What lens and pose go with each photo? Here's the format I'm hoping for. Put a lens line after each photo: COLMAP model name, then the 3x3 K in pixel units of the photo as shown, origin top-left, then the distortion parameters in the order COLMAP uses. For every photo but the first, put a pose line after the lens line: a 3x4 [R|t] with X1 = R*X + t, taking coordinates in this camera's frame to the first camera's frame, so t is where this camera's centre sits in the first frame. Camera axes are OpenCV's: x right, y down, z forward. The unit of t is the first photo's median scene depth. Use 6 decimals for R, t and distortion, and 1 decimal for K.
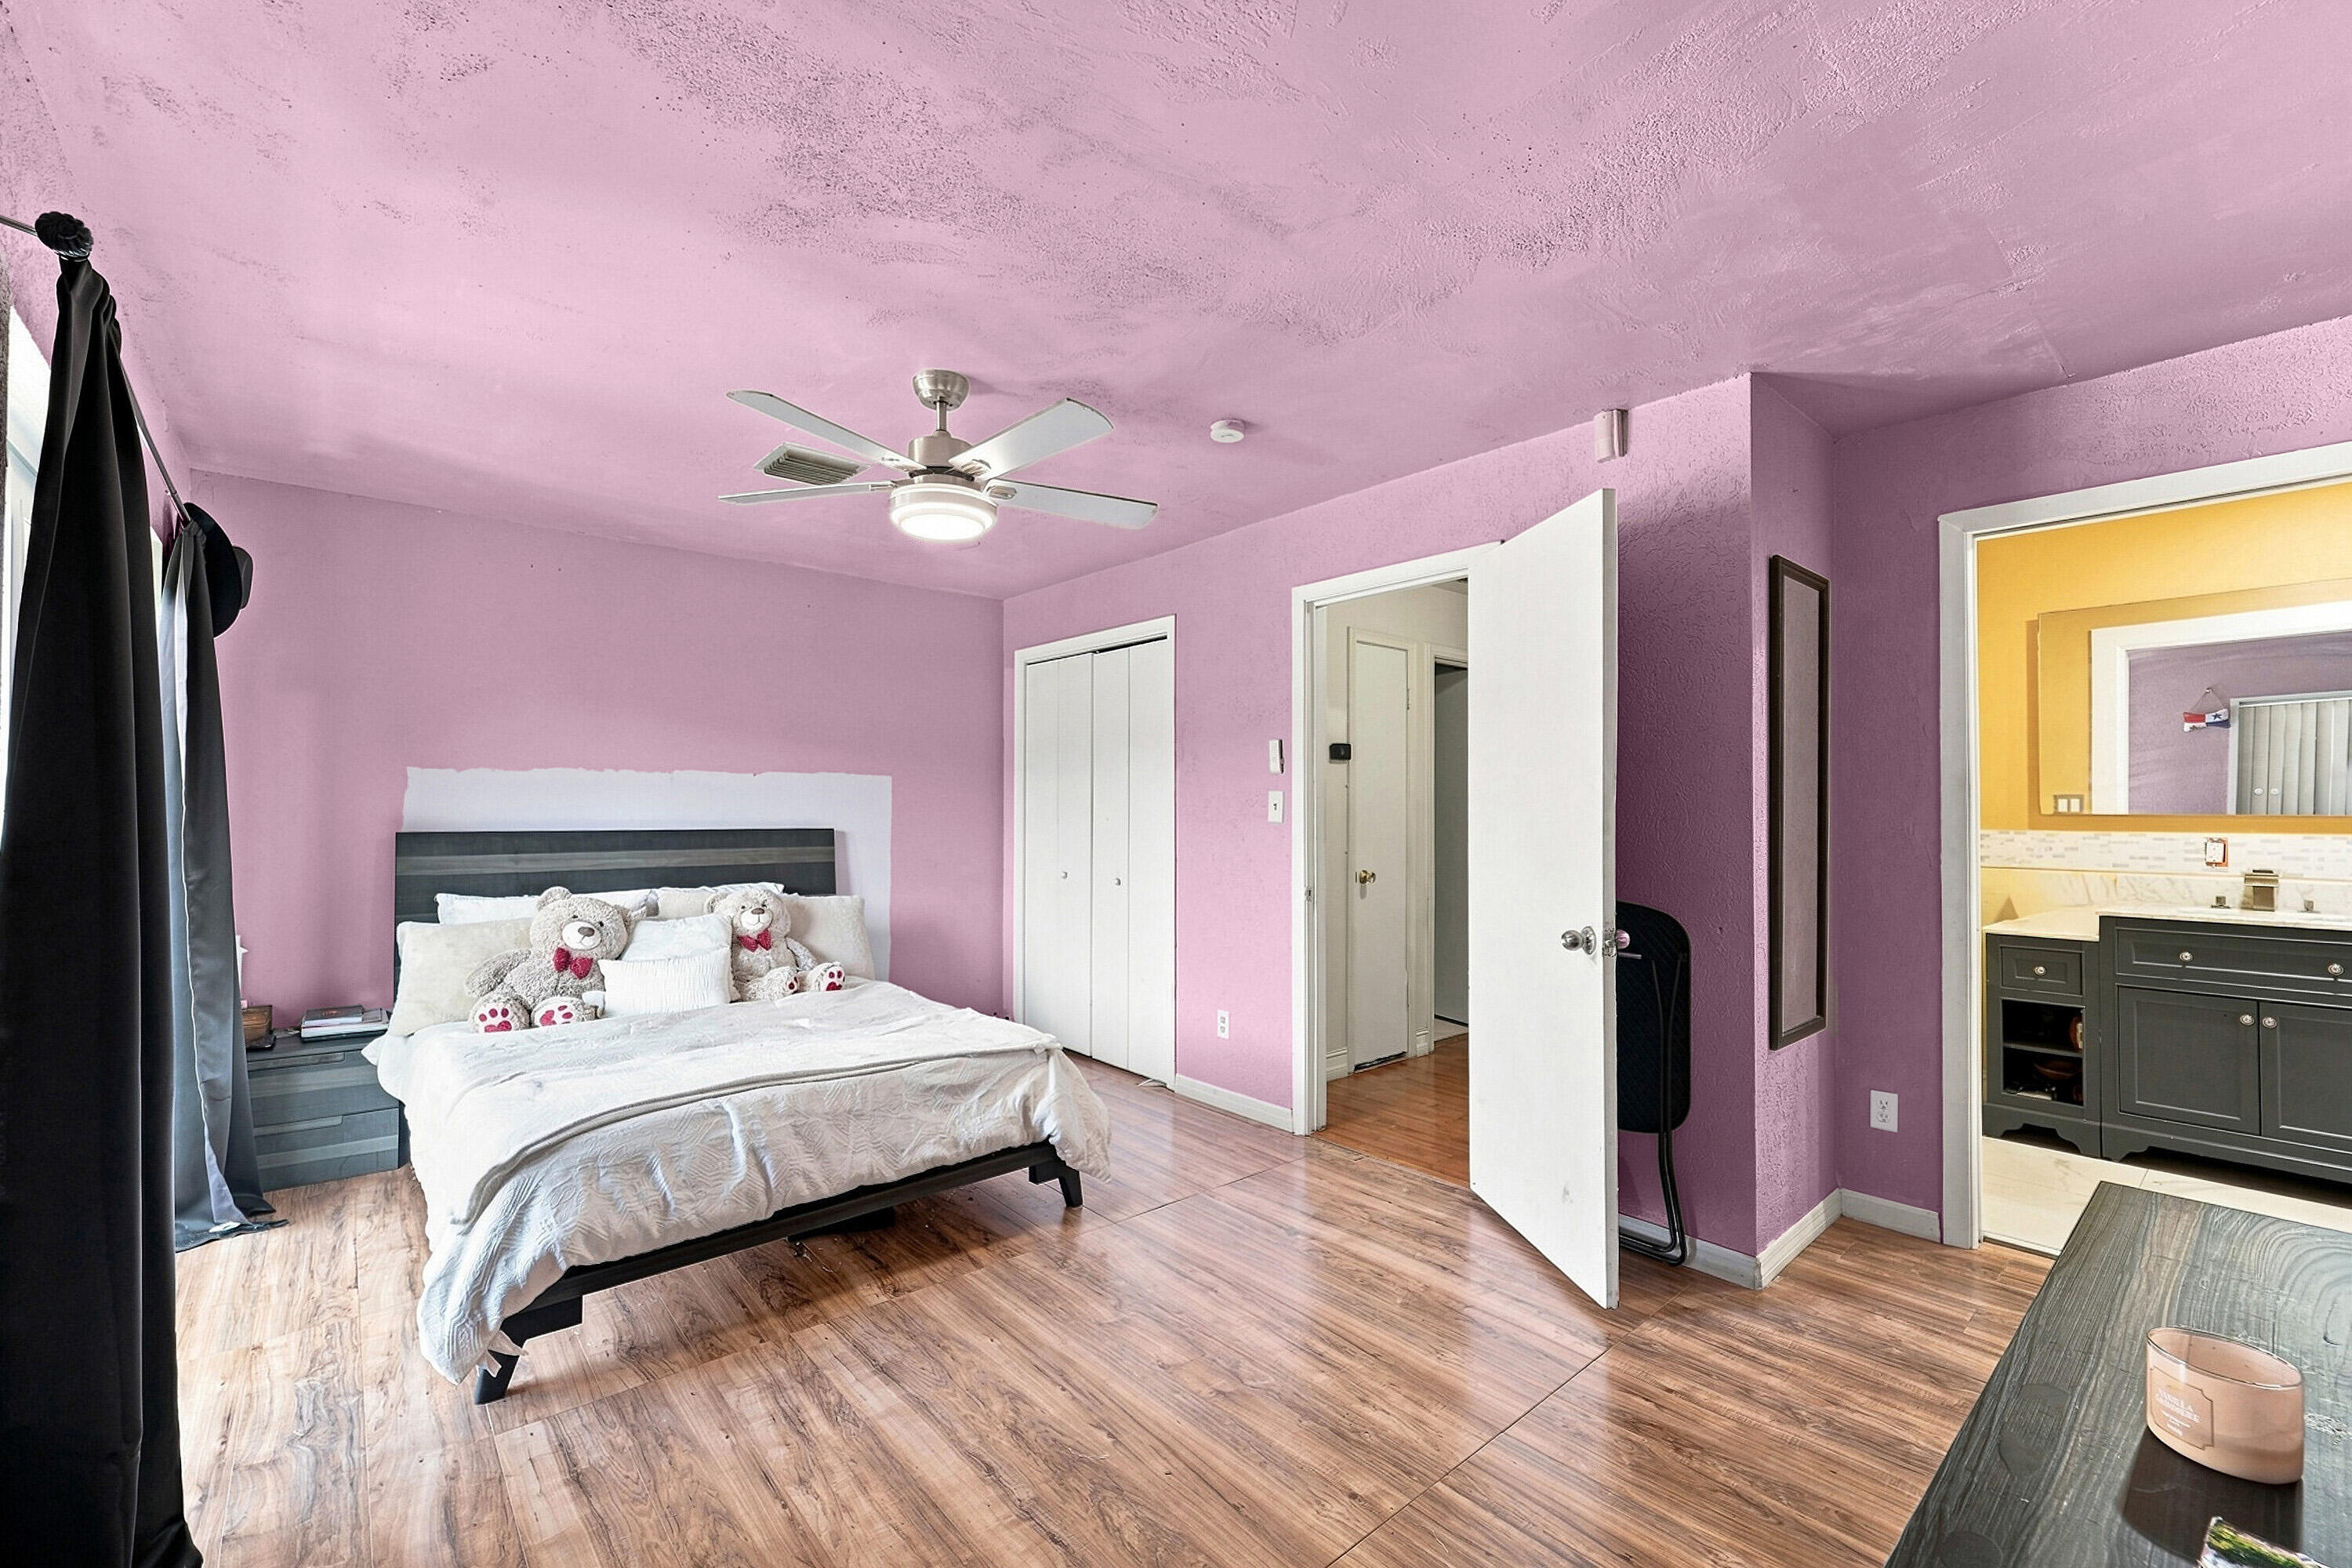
lens RADIAL K [[978.7, 0, 1176.0], [0, 978.7, 784.0], [0, 0, 1]] dist [-0.000088, 0.000246]
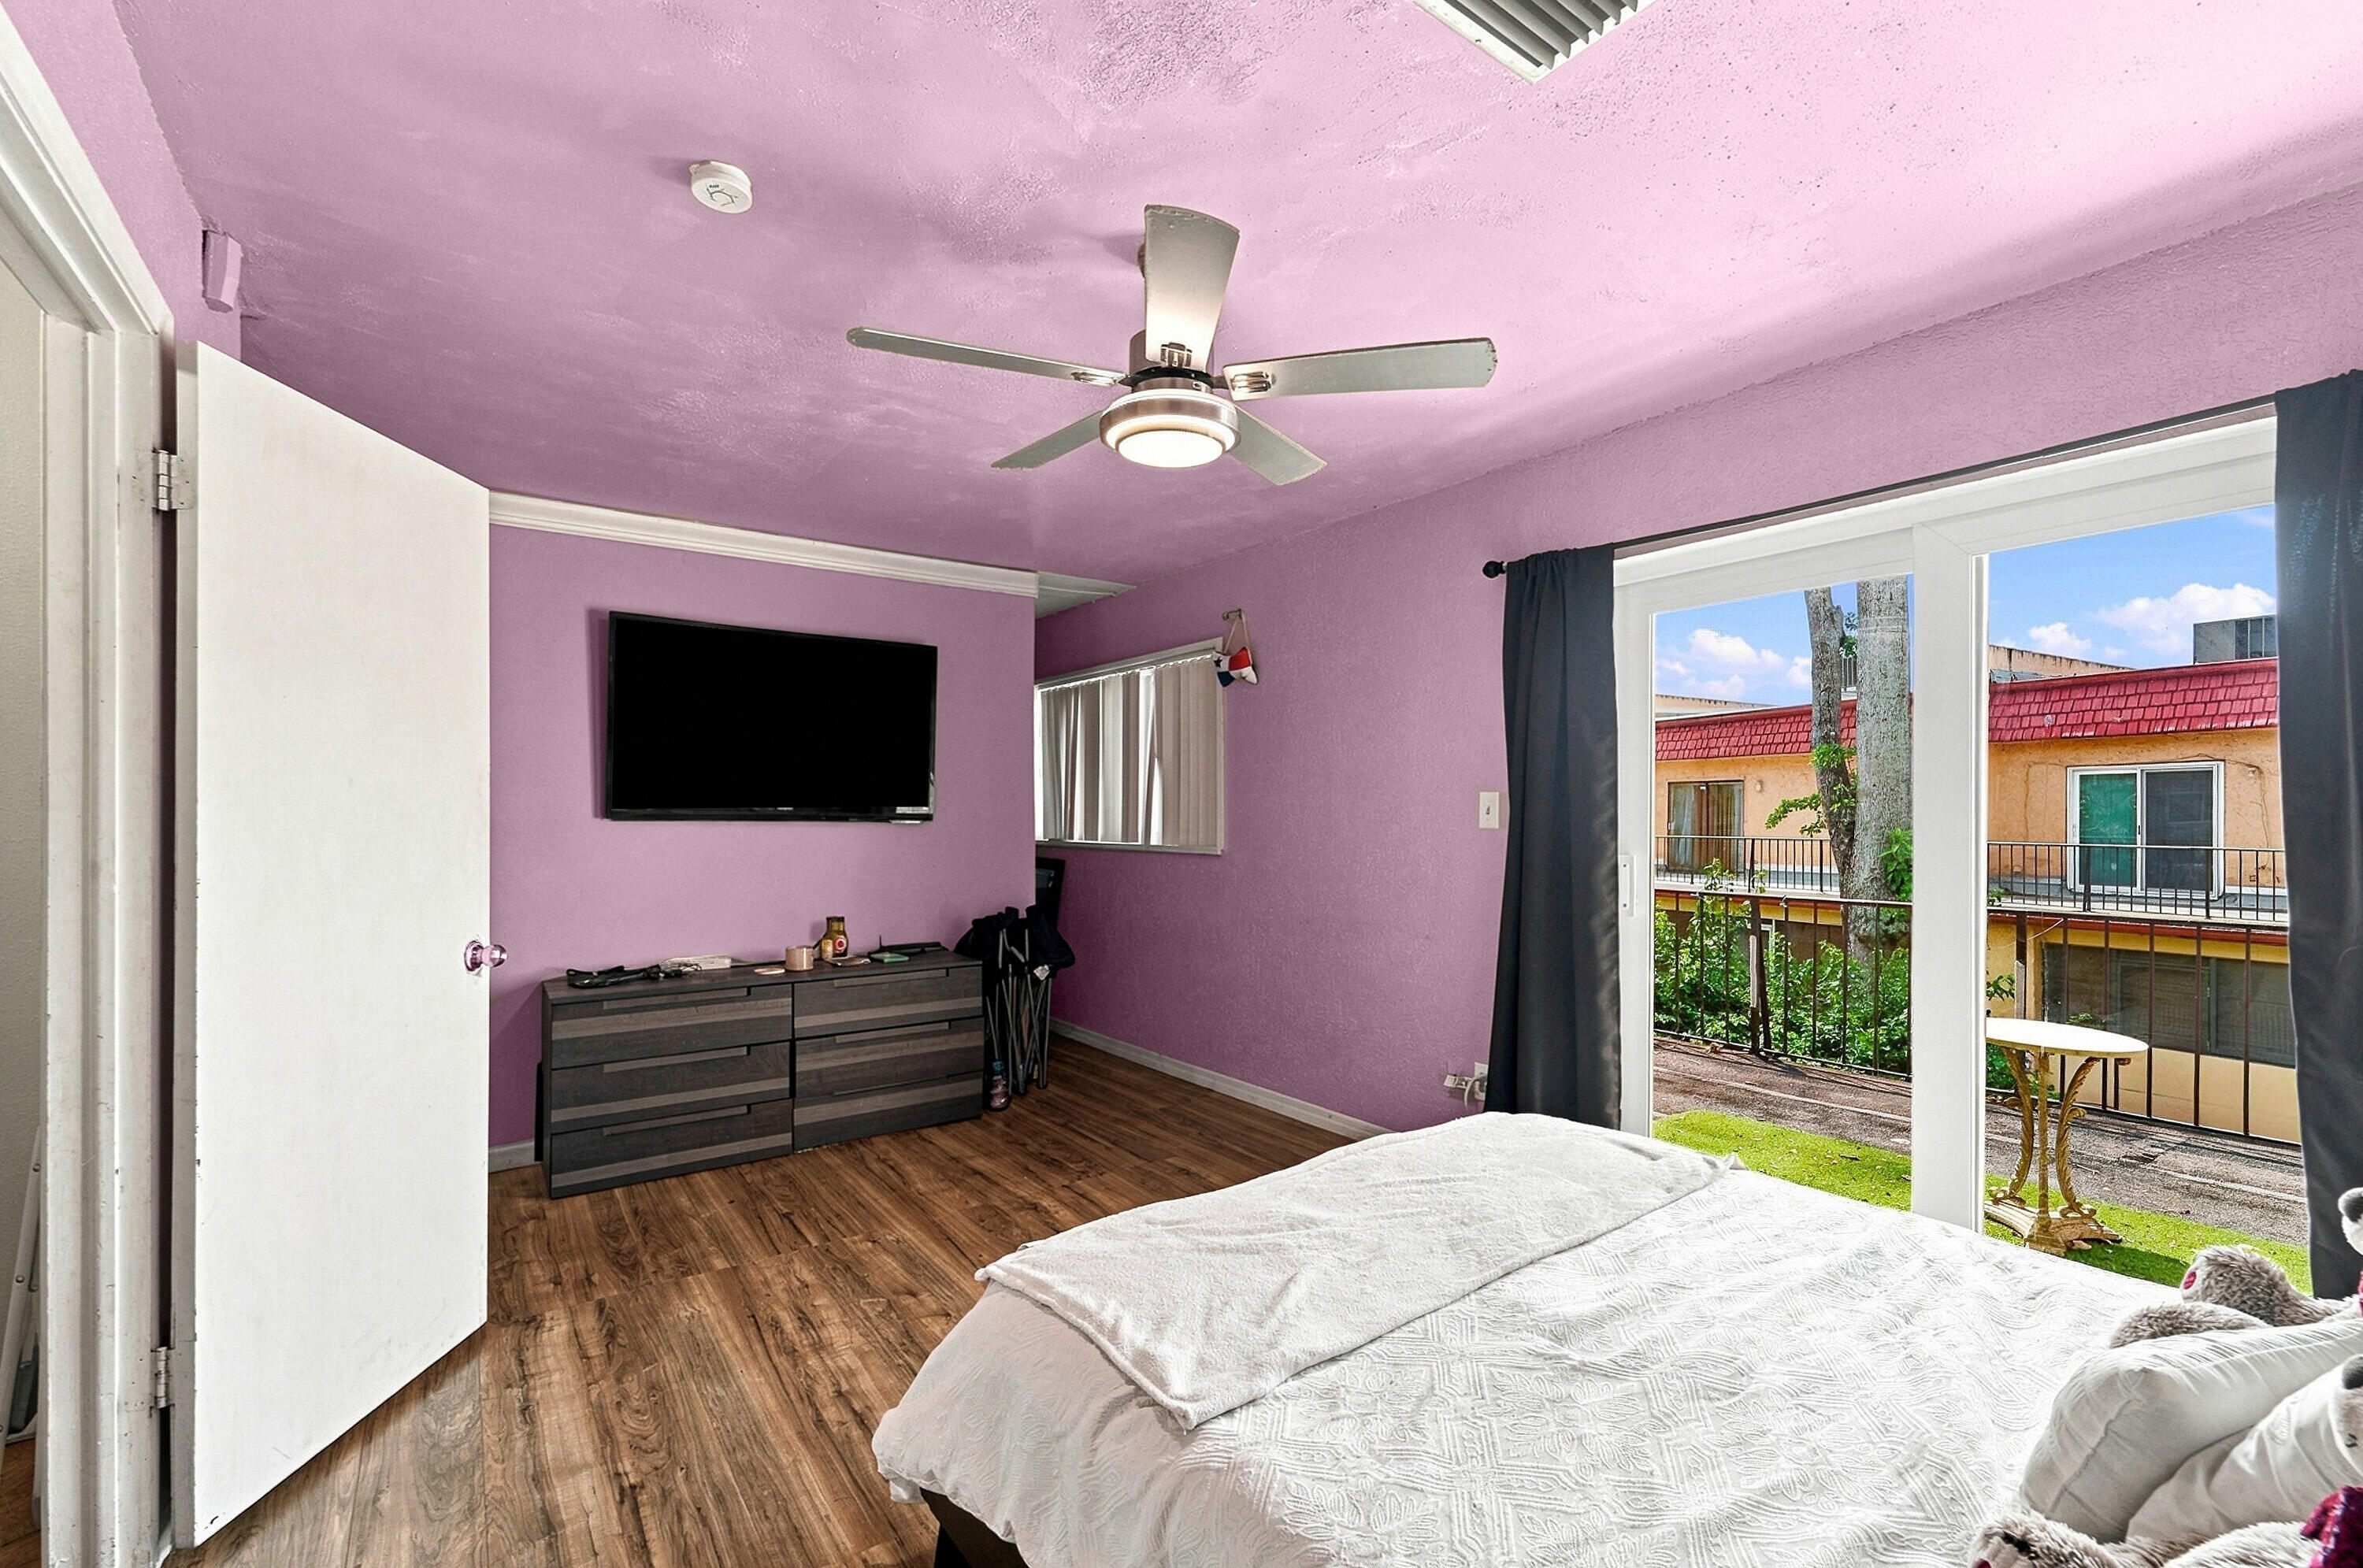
lens RADIAL K [[1015.5, 0, 1175.9], [0, 1015.5, 817.7], [0, 0, 1]] dist [-0.001997, -0.000636]
pose [[-0.995238, -0.002315, 0.097449, -0.304312], [-0.004366, 0.999773, -0.020838, 0.038530], [-0.097379, -0.021164, -0.995022, 1.690130]]
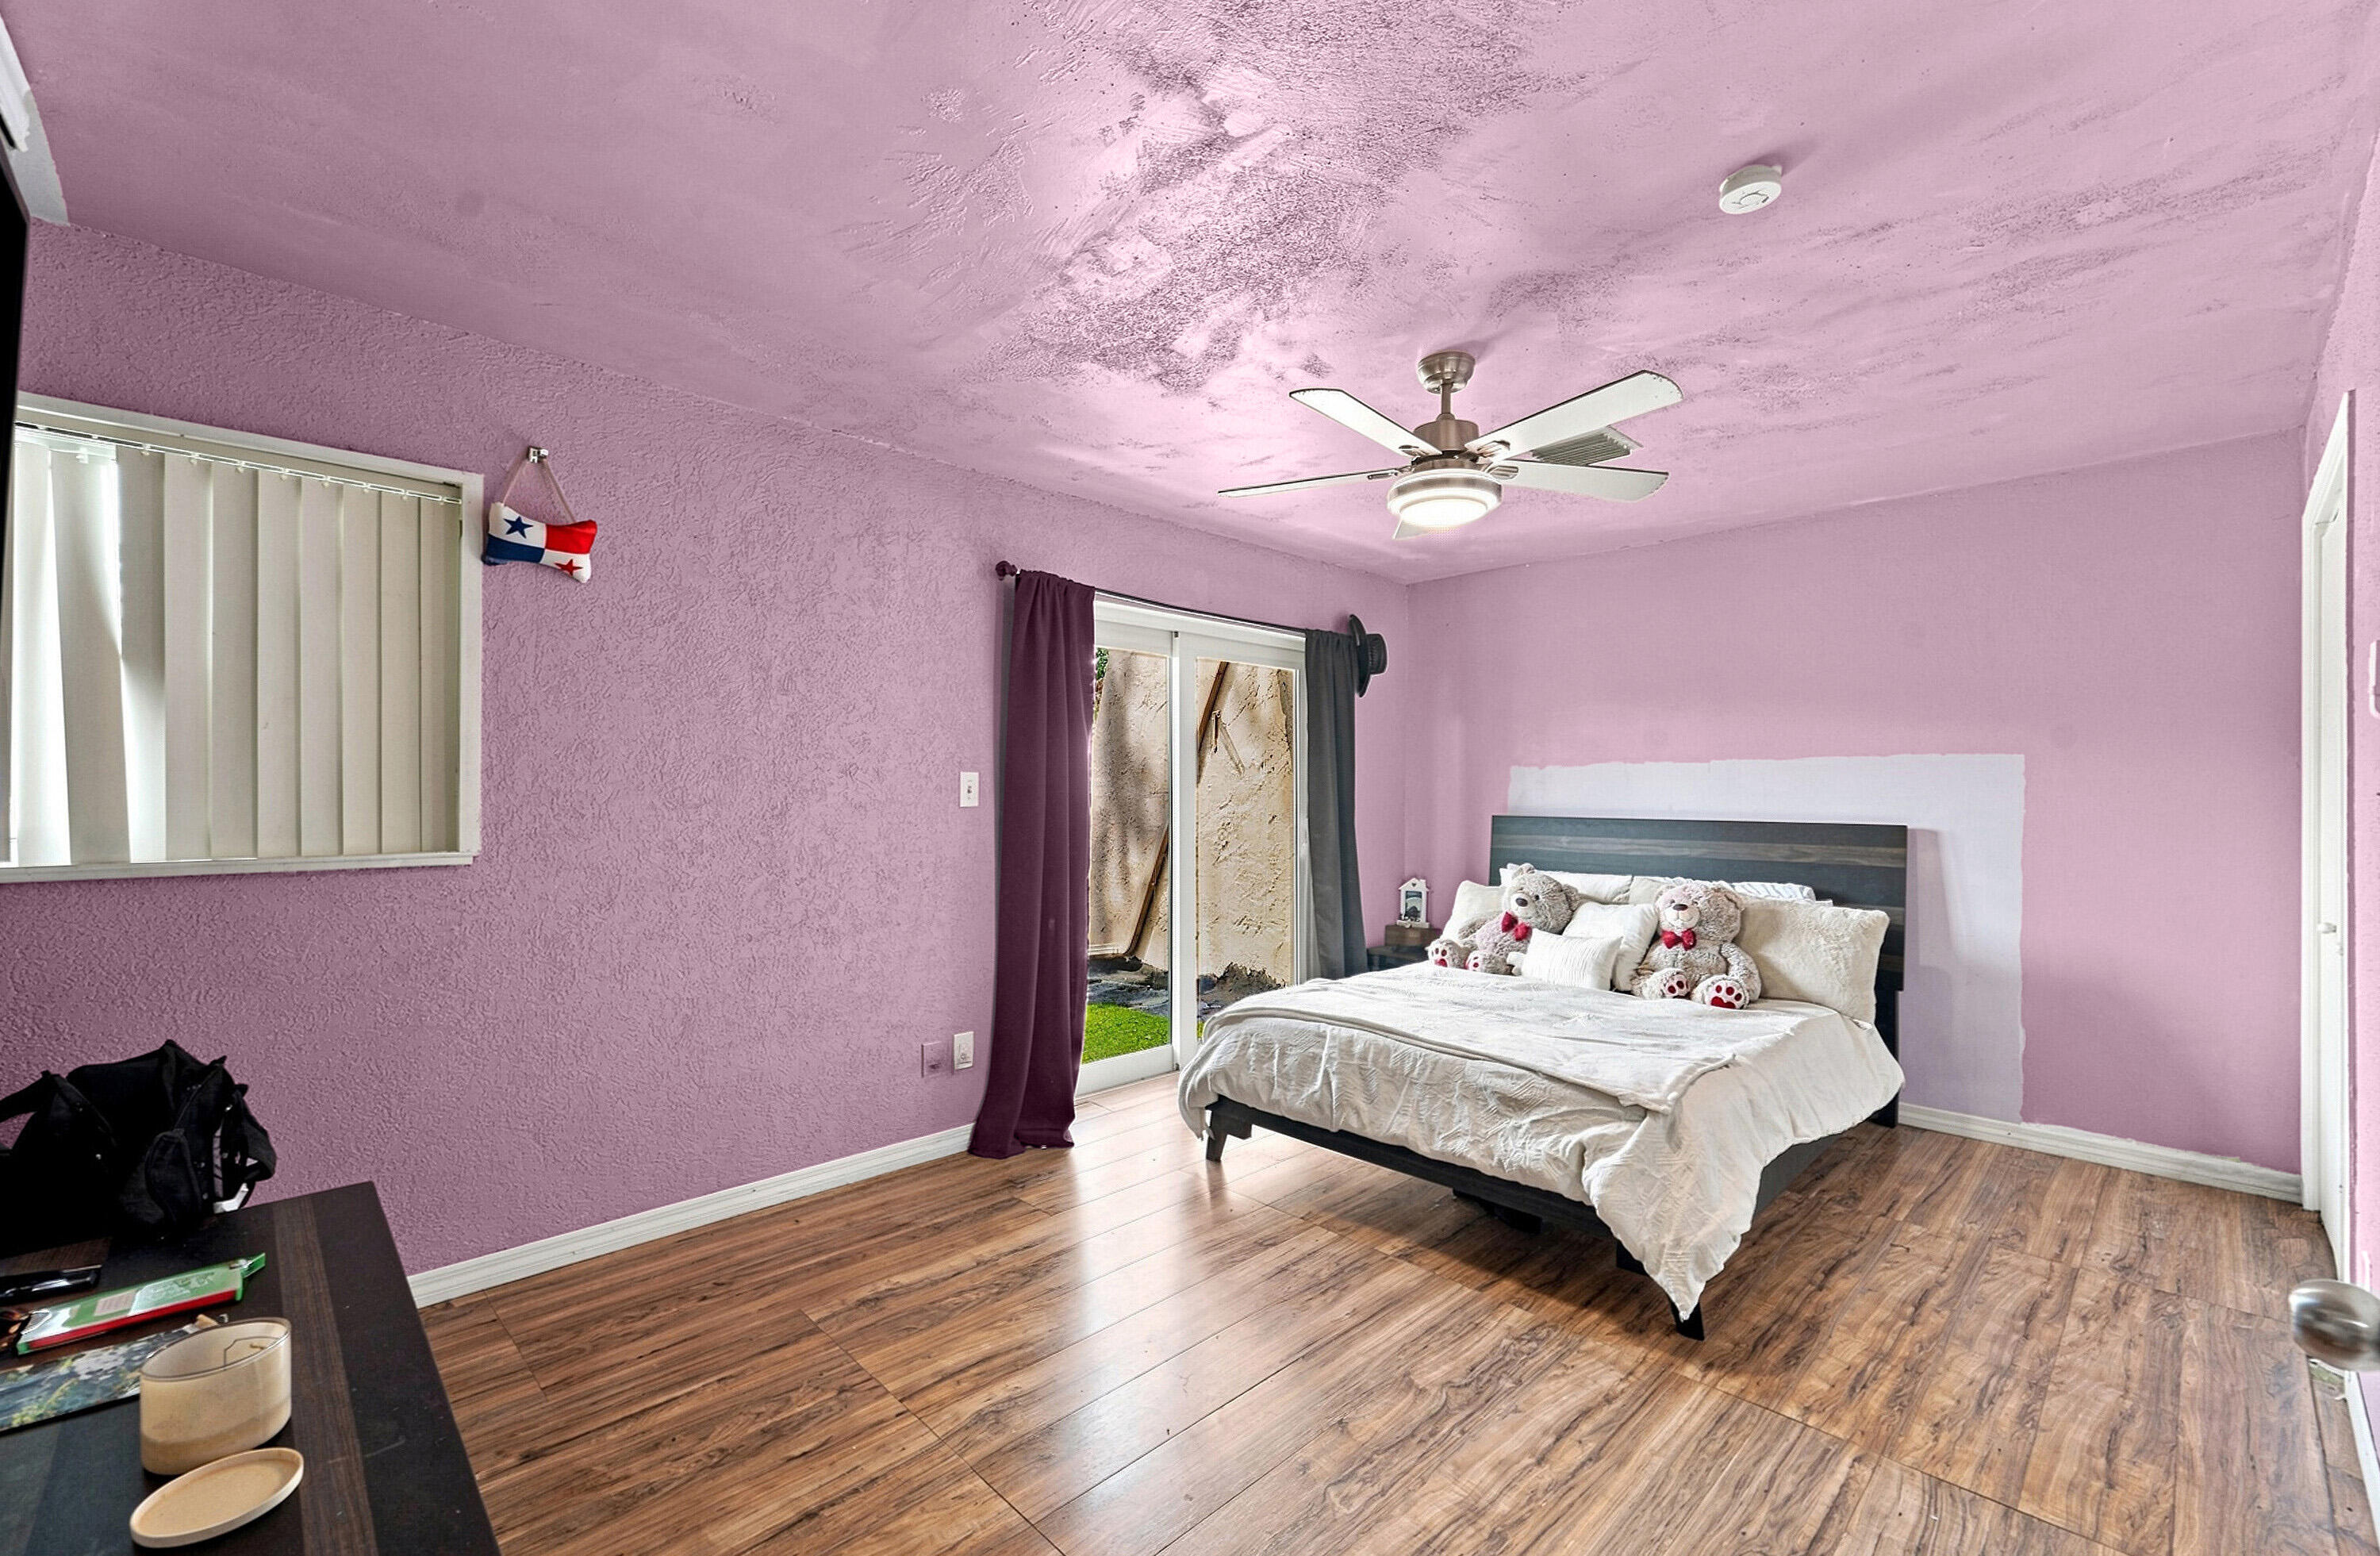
lens RADIAL K [[984.0, 0, 1180.6], [0, 984.0, 786.2], [0, 0, 1]] dist [0.000913, 0.000158]
pose [[0.051305, -0.008026, -0.998651, 0.695826], [0.020249, 0.999770, -0.006995, 0.012451], [0.998478, -0.019863, 0.051455, 0.646617]]
